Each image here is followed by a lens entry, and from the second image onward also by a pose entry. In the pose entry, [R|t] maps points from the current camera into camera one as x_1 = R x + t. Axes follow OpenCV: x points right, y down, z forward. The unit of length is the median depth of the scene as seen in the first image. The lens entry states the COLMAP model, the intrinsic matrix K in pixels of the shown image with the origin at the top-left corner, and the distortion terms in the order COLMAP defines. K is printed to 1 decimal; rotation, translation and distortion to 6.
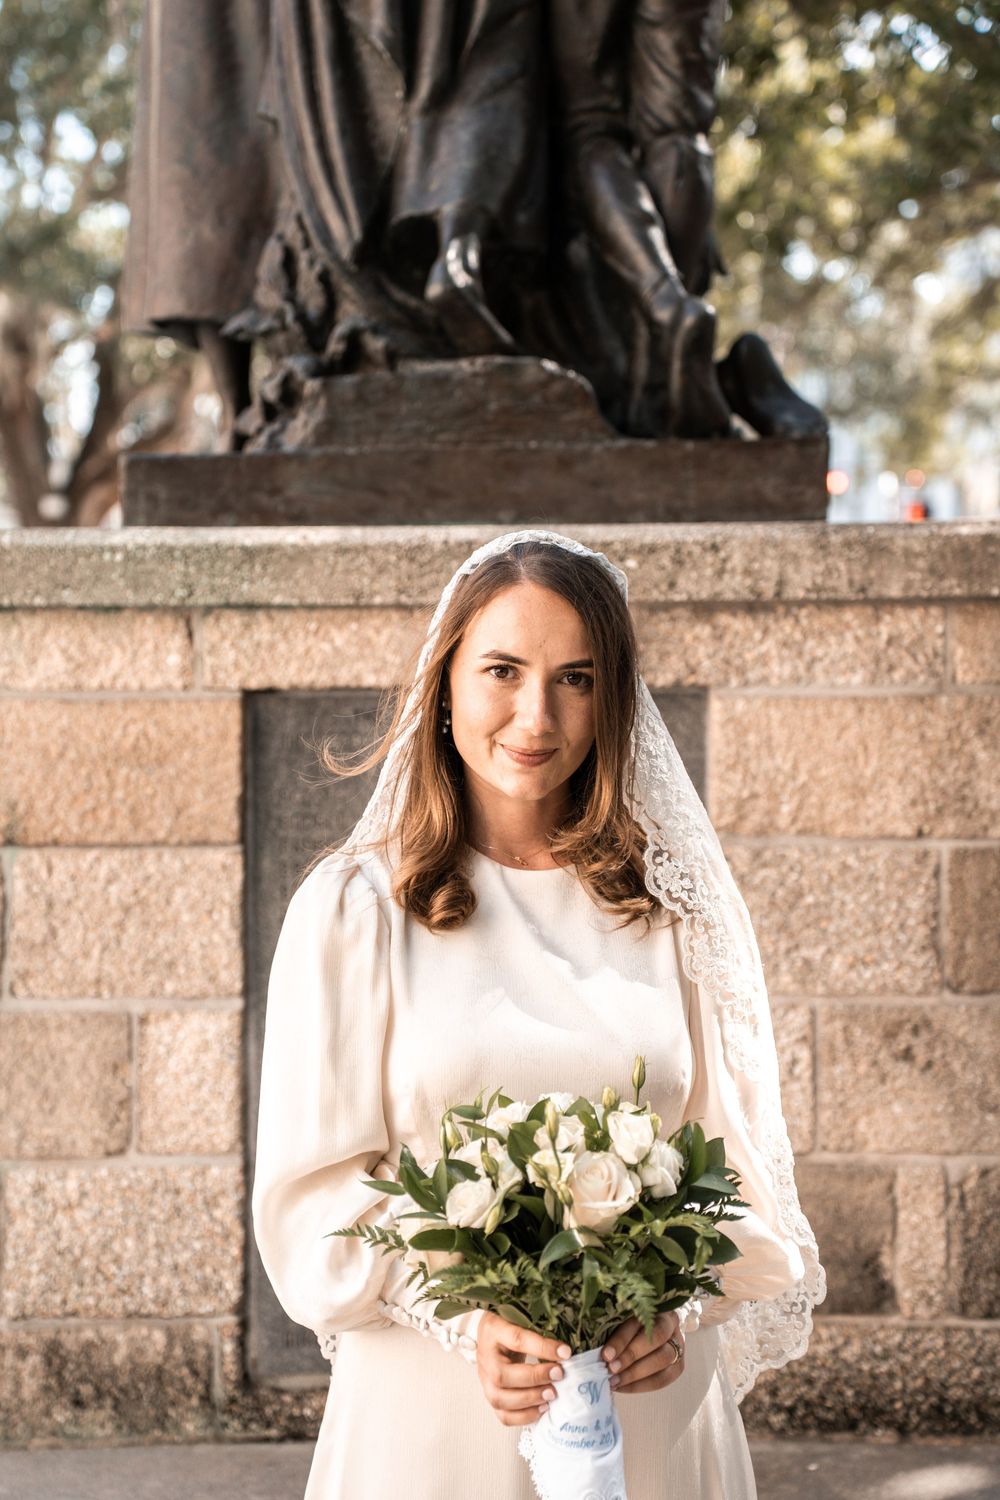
lens RADIAL K [[2426.2, 0, 460.2], [0, 2426.2, 766.4], [0, 0, 1]] dist [0.336478, 0.000000]
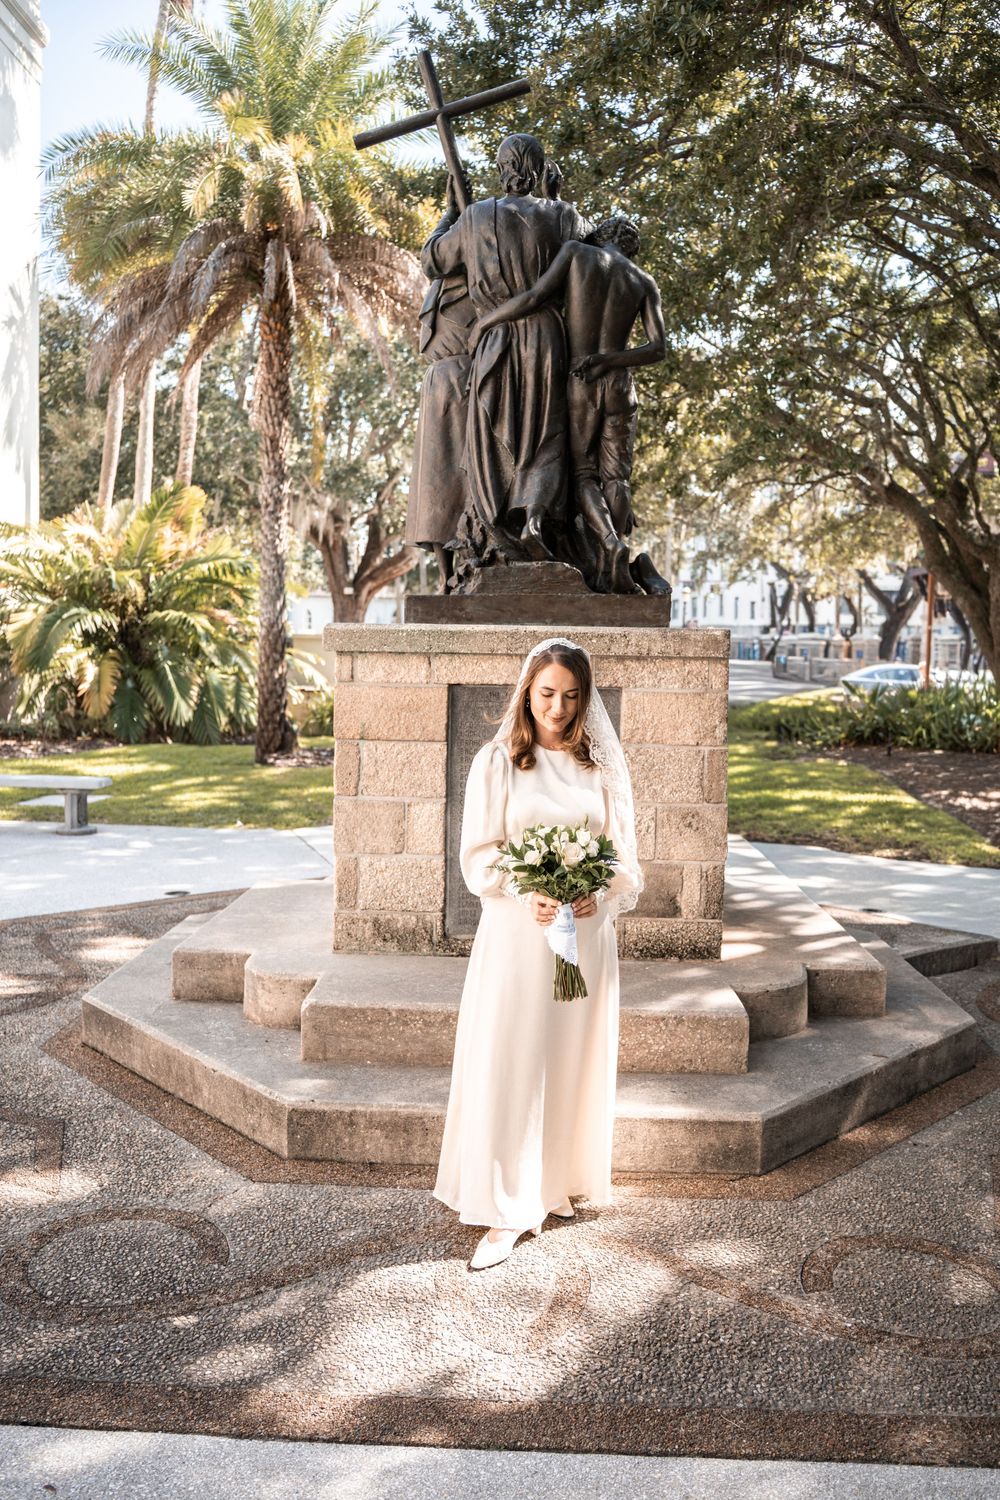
lens RADIAL K [[1205.7, 0, 494.6], [0, 1205.7, 762.6], [0, 0, 1]] dist [-0.053418, 0.003689]
pose [[0.999377, 0.027997, -0.021475, -0.007567], [-0.027025, 0.998653, 0.044287, -0.005121], [0.022686, -0.043679, 0.998788, -0.329396]]
